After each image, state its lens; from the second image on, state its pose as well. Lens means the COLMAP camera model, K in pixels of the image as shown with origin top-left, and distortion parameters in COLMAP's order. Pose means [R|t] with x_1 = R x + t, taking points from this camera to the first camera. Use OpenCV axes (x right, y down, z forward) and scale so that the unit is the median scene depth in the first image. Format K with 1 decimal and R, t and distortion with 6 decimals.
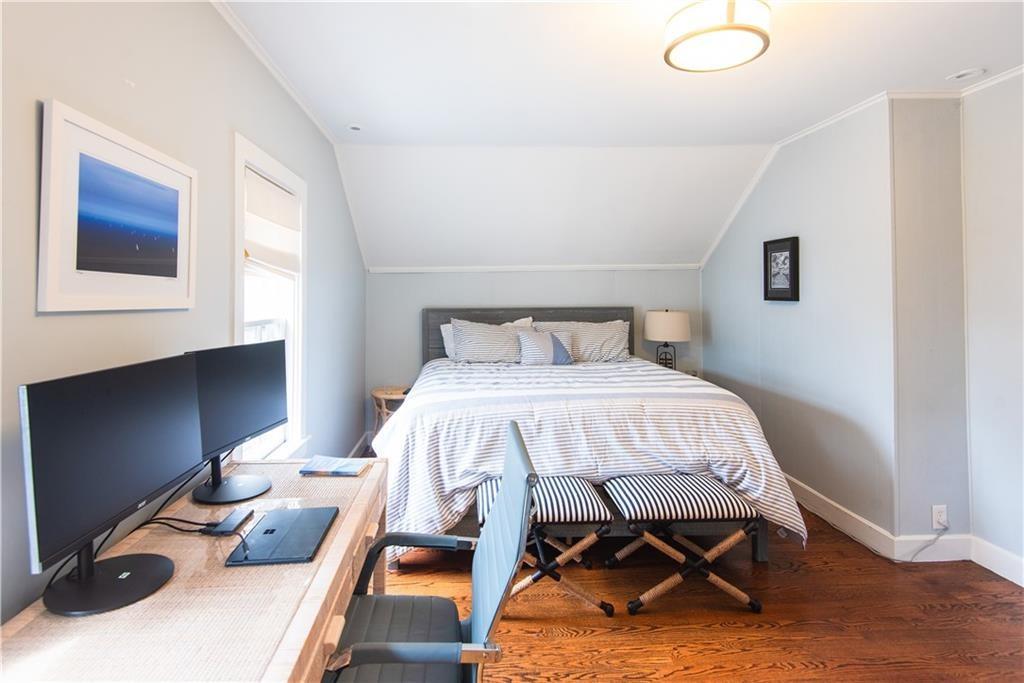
lens RADIAL K [[462.9, 0, 512.8], [0, 462.9, 285.0], [0, 0, 1]] dist [0.009891, -0.000102]
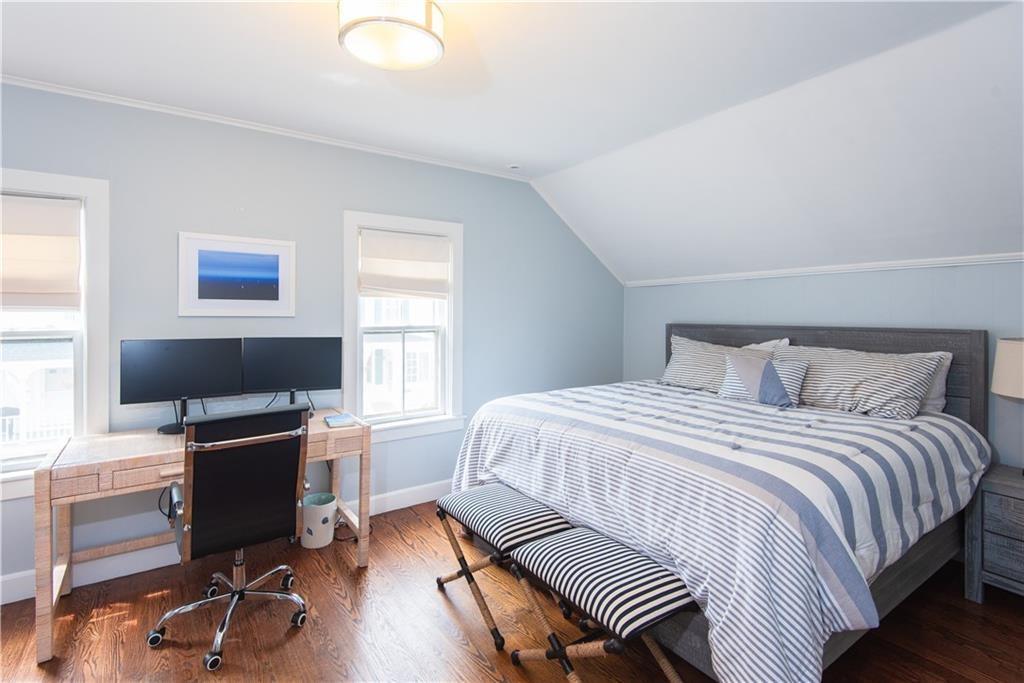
lens RADIAL K [[474.2, 0, 509.5], [0, 474.2, 311.6], [0, 0, 1]] dist [0.025096, -0.019104]
pose [[0.553801, 0.000704, -0.832649, 0.862737], [0.019239, 0.999722, 0.013641, 0.012890], [0.832427, -0.023574, 0.553633, 0.420698]]
